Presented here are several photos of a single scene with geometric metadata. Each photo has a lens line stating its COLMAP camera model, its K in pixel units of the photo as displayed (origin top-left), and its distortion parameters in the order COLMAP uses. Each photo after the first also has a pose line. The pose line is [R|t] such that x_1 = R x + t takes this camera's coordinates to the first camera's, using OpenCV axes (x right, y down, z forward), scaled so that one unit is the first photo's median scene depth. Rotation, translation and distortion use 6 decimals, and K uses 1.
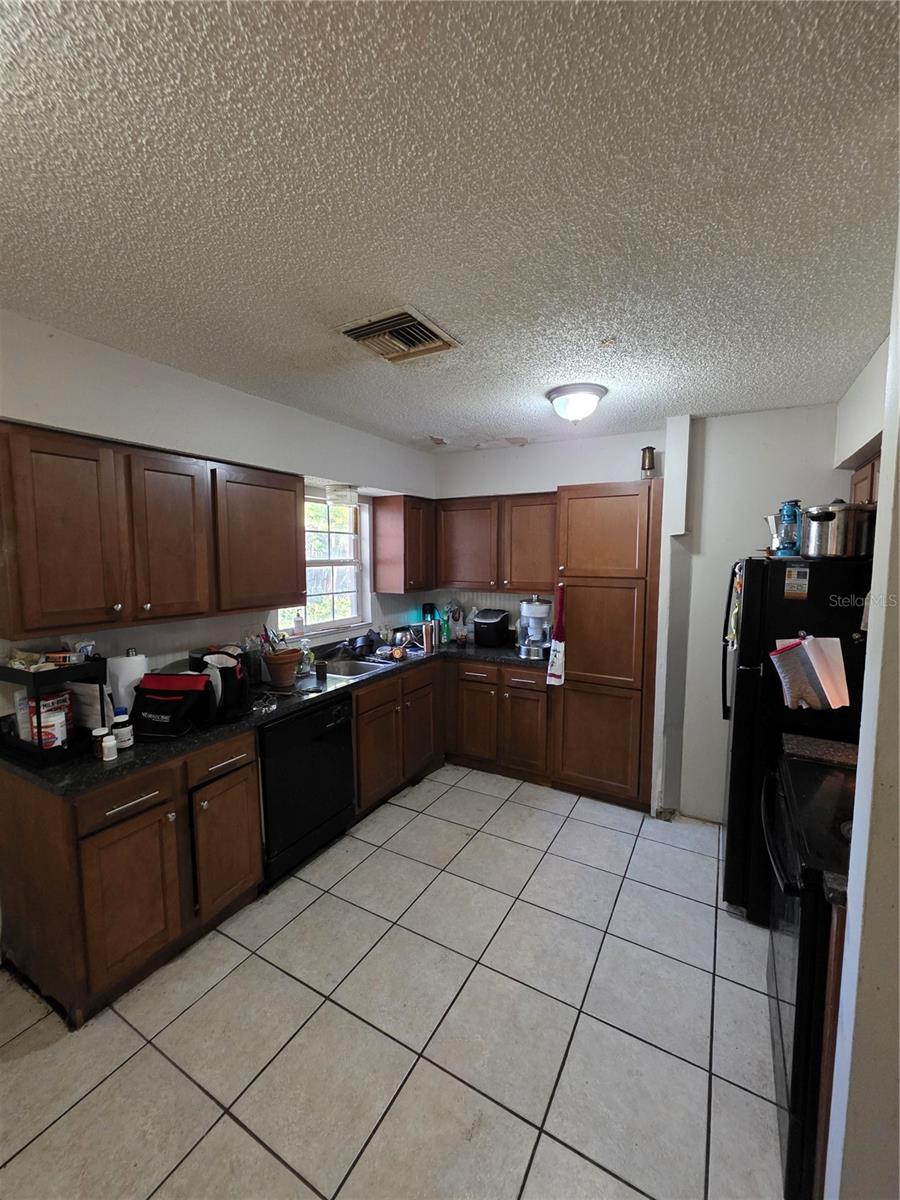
lens RADIAL K [[478.8, 0, 452.3], [0, 478.8, 593.0], [0, 0, 1]] dist [-0.000364, -0.000076]
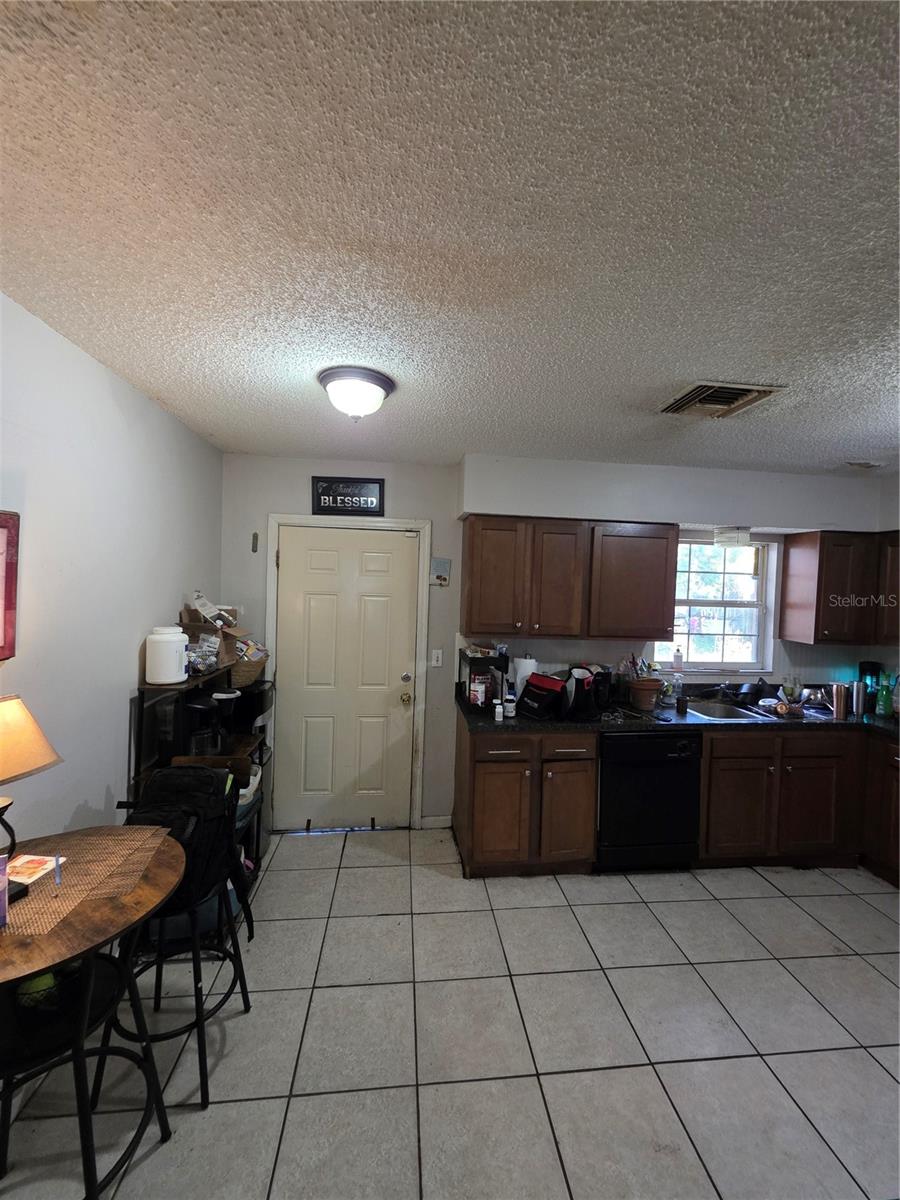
lens RADIAL K [[476.8, 0, 451.7], [0, 476.8, 597.3], [0, 0, 1]] dist [0.002306, 0.000075]
pose [[0.585390, 0.047072, -0.809384, 0.296961], [-0.096619, 0.995249, -0.011999, -0.013381], [0.804974, 0.085227, 0.587157, -0.050760]]
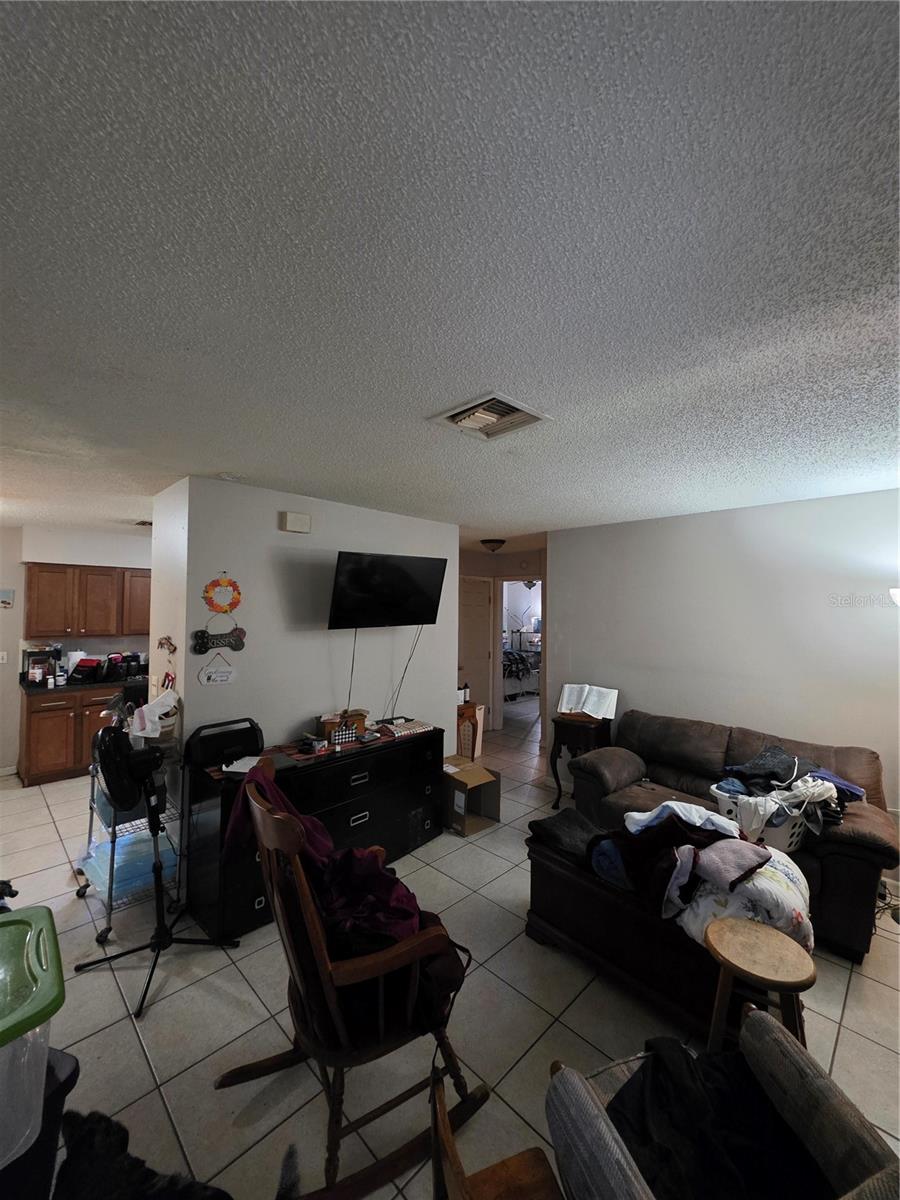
lens RADIAL K [[476.8, 0, 451.7], [0, 476.8, 597.3], [0, 0, 1]] dist [0.002306, 0.000075]
pose [[0.965743, 0.002653, -0.259486, 1.398310], [-0.030355, 0.994238, -0.102809, 0.041267], [0.257718, 0.107164, 0.960259, -0.668104]]
